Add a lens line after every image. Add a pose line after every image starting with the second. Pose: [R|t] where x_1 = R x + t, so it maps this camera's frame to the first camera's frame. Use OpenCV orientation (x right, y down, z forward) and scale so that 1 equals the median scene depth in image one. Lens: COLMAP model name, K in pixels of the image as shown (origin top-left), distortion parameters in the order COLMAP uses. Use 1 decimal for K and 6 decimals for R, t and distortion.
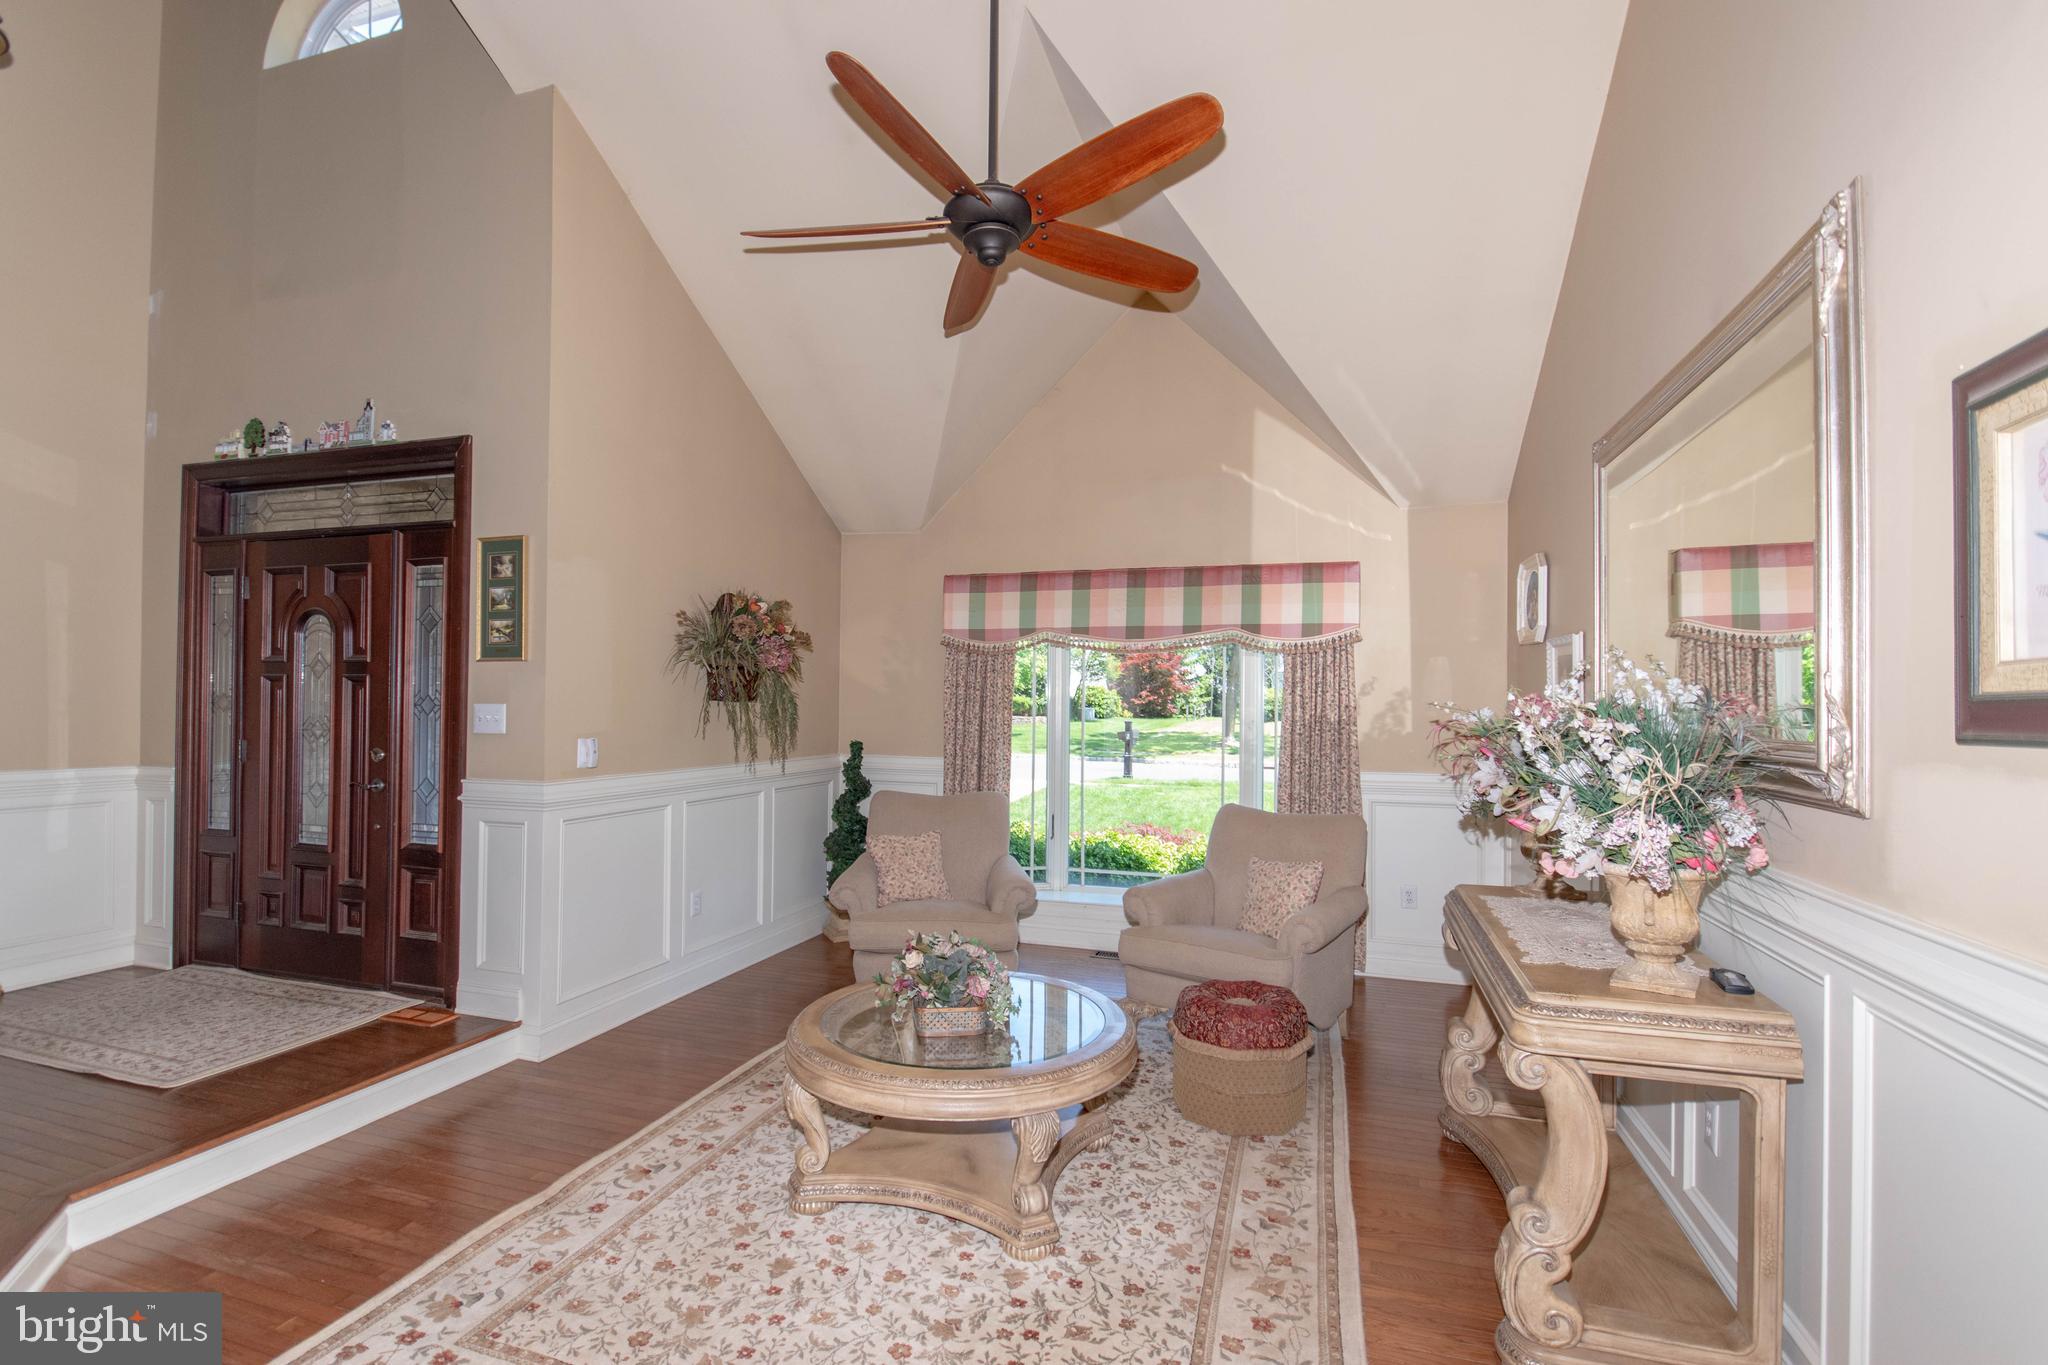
lens RADIAL K [[940.7, 0, 1018.7], [0, 940.7, 694.0], [0, 0, 1]] dist [-0.001003, -0.000066]
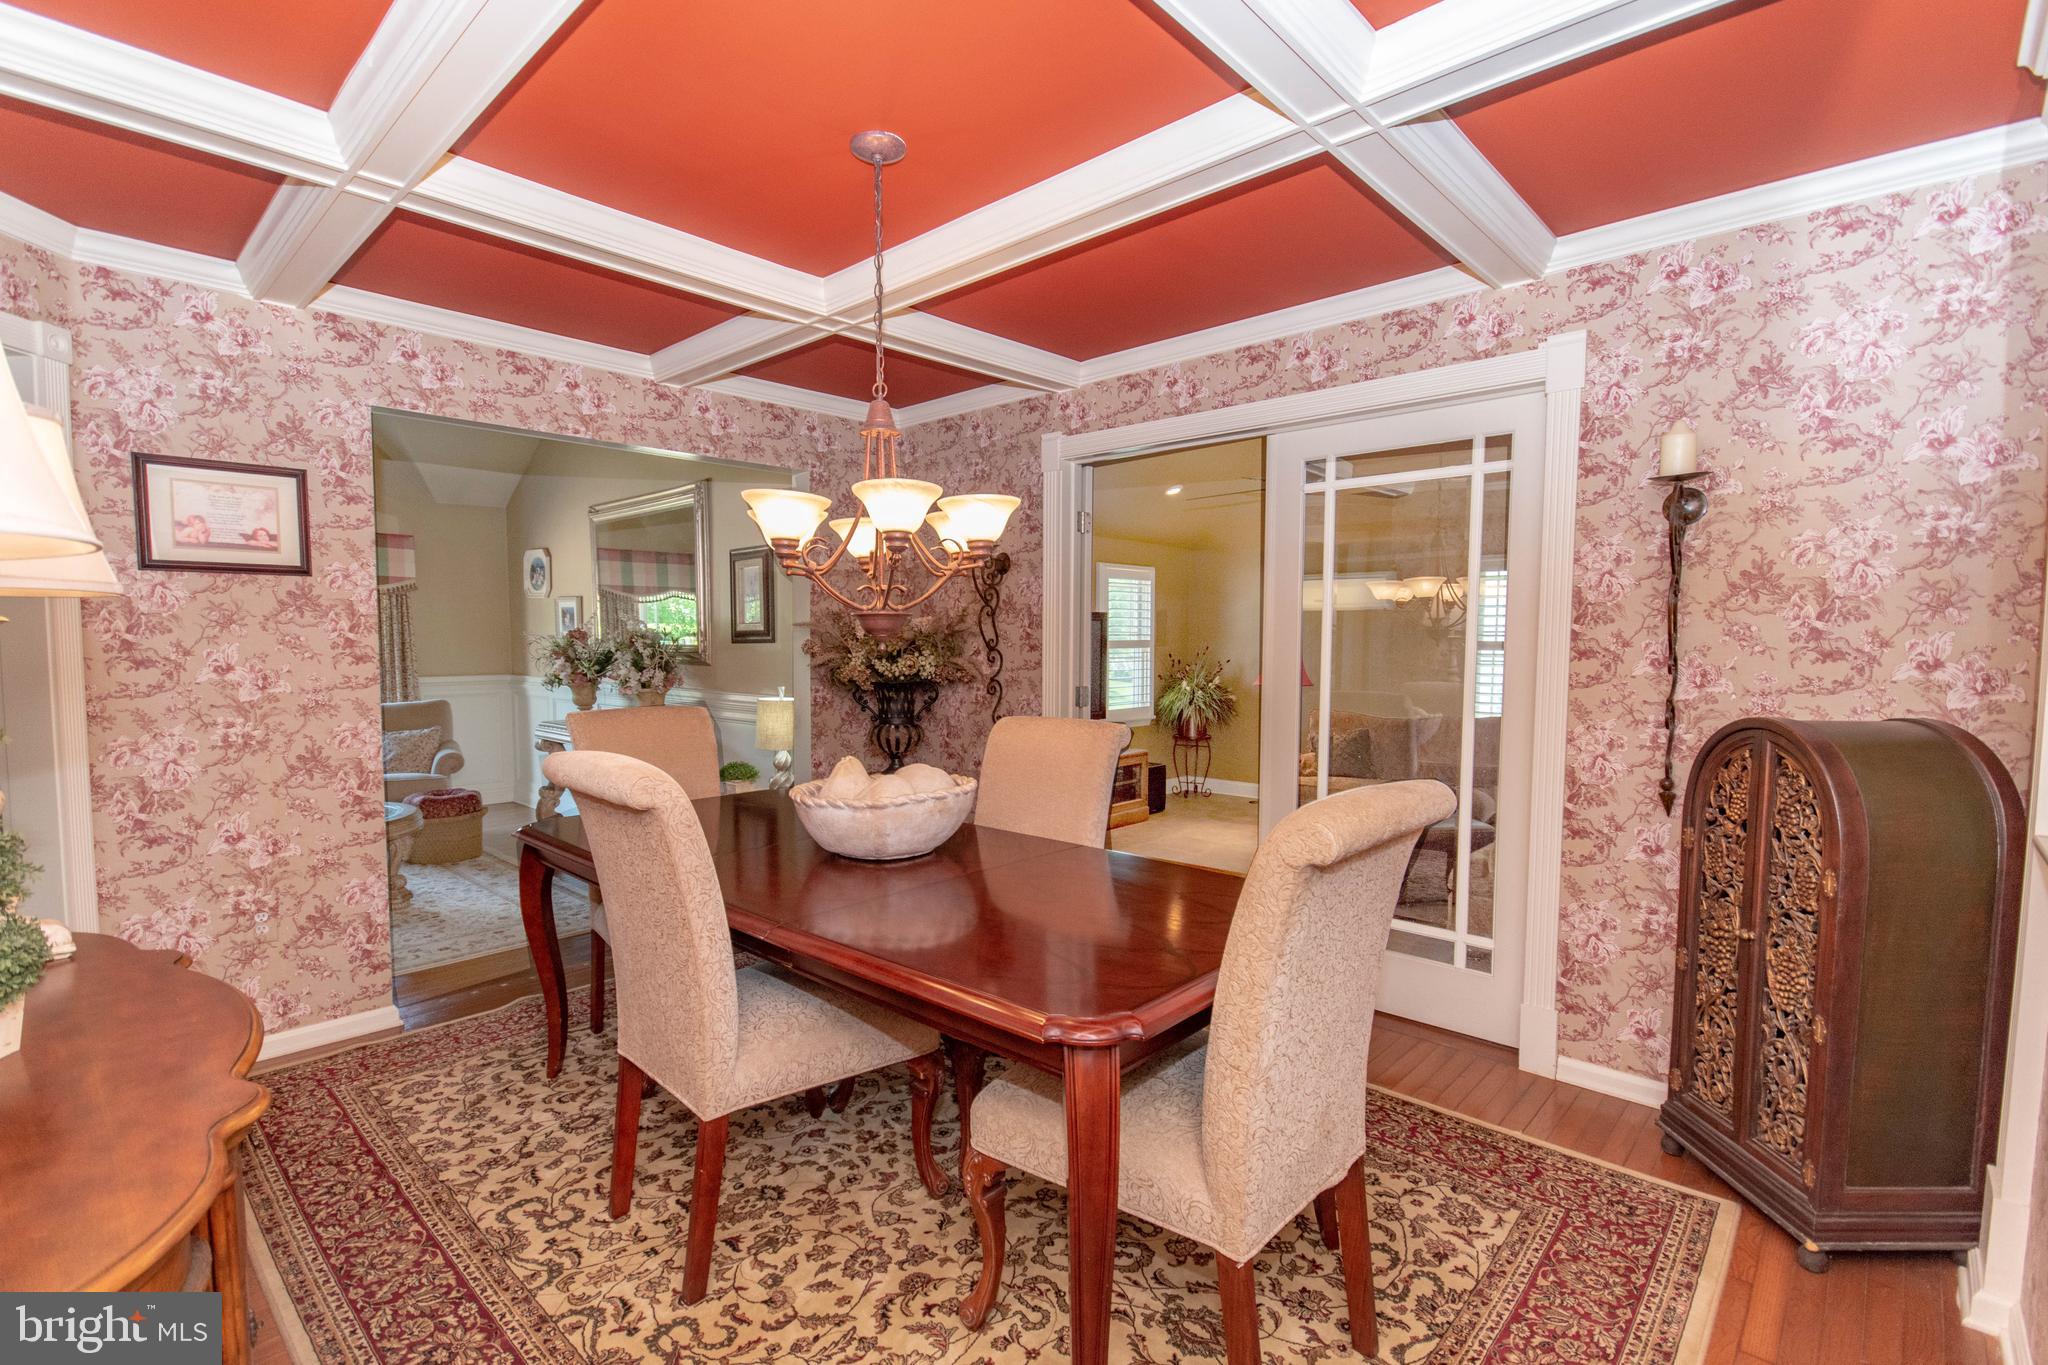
lens RADIAL K [[940.7, 0, 1018.7], [0, 940.7, 694.0], [0, 0, 1]] dist [-0.001003, -0.000066]
pose [[0.420200, -0.060706, 0.905399, -0.762309], [-0.012283, 0.997288, 0.072568, -0.013649], [-0.907348, -0.041614, 0.418315, -0.638716]]
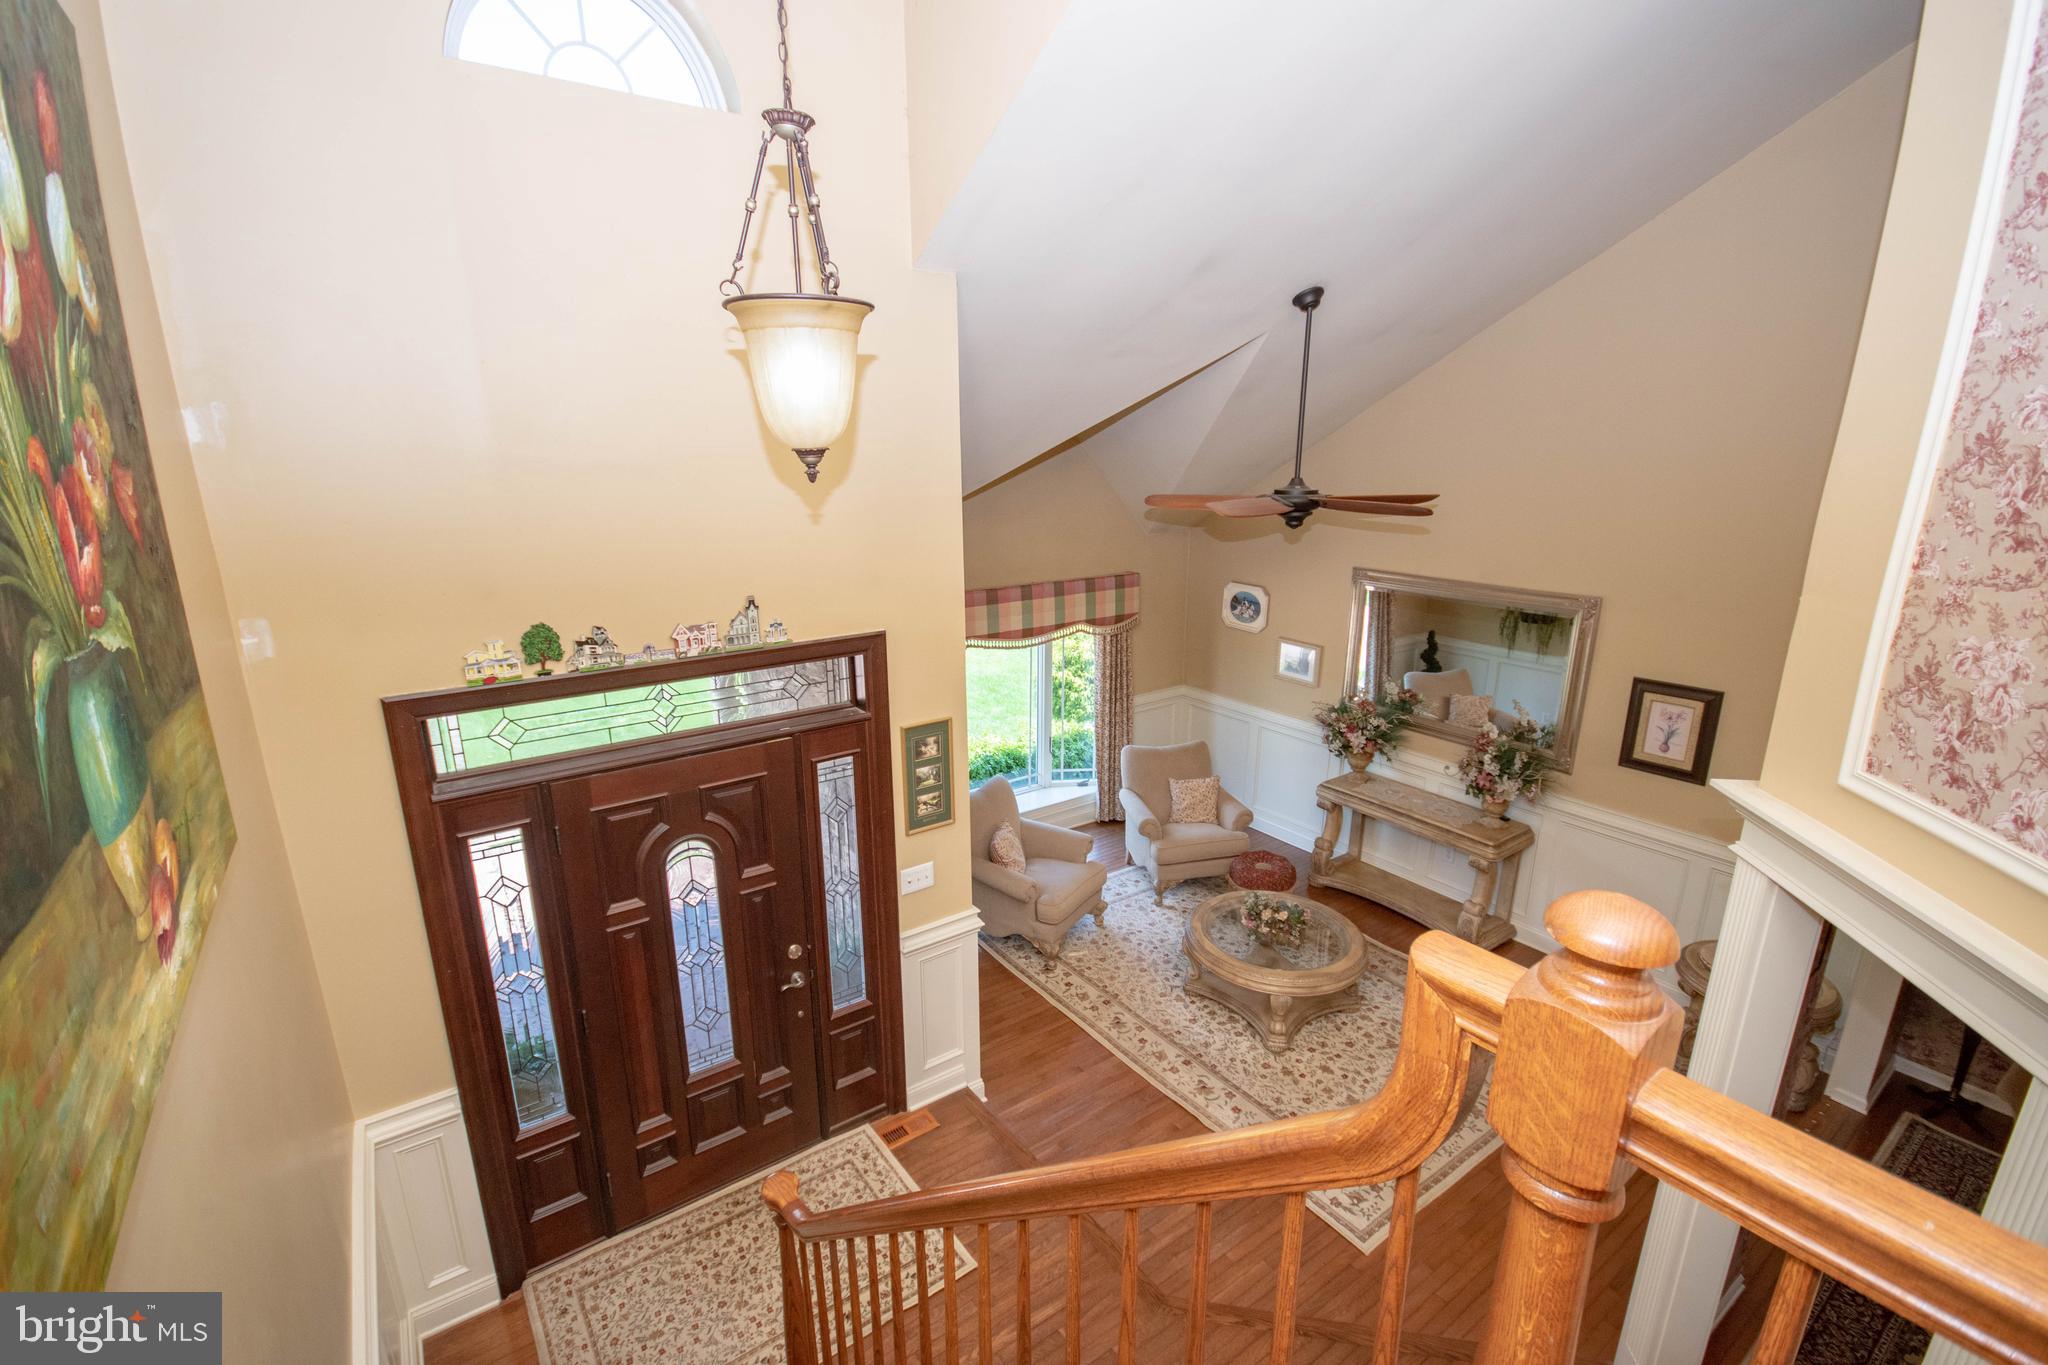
lens RADIAL K [[913.2, 0, 1016.0], [0, 913.2, 693.3], [0, 0, 1]] dist [0.002812, 0.000420]
pose [[0.594827, -0.227535, 0.770979, -1.270397], [-0.004350, 0.958179, 0.286138, -0.492074], [-0.803842, -0.173556, 0.568961, 0.323219]]
